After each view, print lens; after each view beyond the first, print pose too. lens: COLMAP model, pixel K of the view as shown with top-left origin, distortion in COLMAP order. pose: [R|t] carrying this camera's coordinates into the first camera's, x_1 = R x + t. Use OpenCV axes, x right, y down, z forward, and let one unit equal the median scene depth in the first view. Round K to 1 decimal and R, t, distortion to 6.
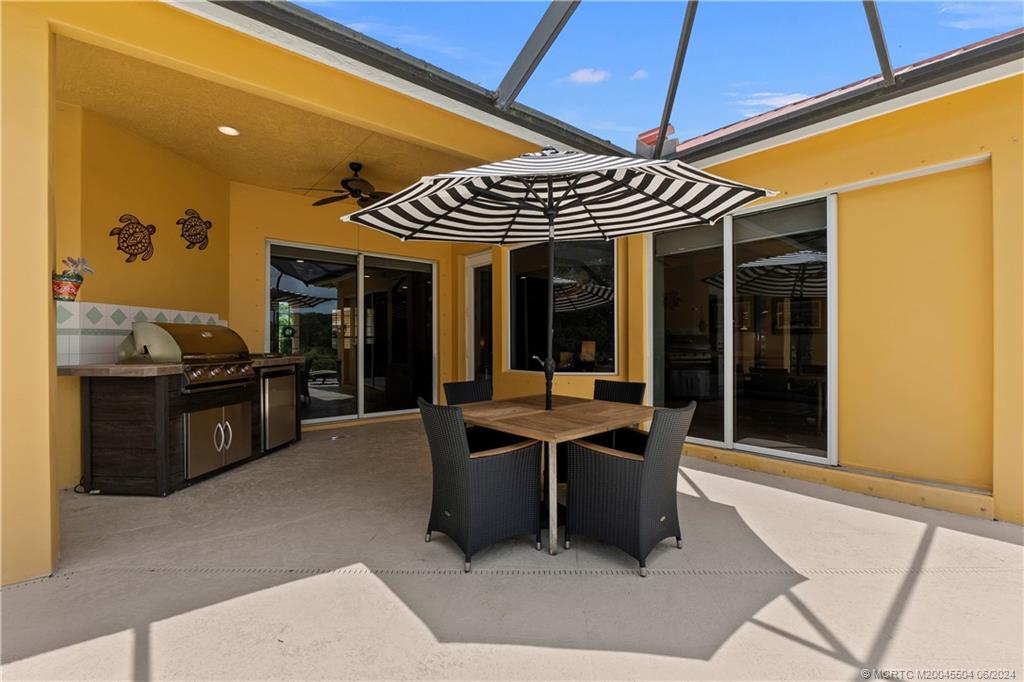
lens RADIAL K [[466.6, 0, 512.0], [0, 466.6, 341.0], [0, 0, 1]] dist [-0.000793, -0.000131]
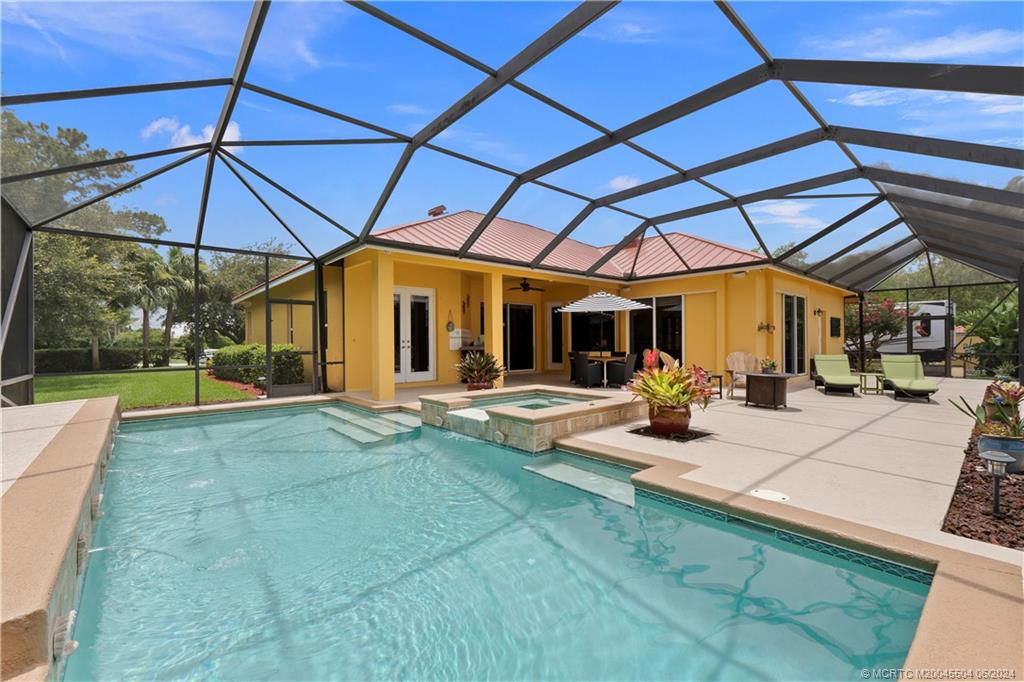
lens RADIAL K [[429.0, 0, 515.0], [0, 429.0, 341.4], [0, 0, 1]] dist [0.004243, 0.000467]
pose [[0.999834, -0.004818, 0.017588, -0.562599], [0.004686, 0.999961, 0.007510, -0.013360], [-0.017623, -0.007426, 0.999817, -2.047879]]
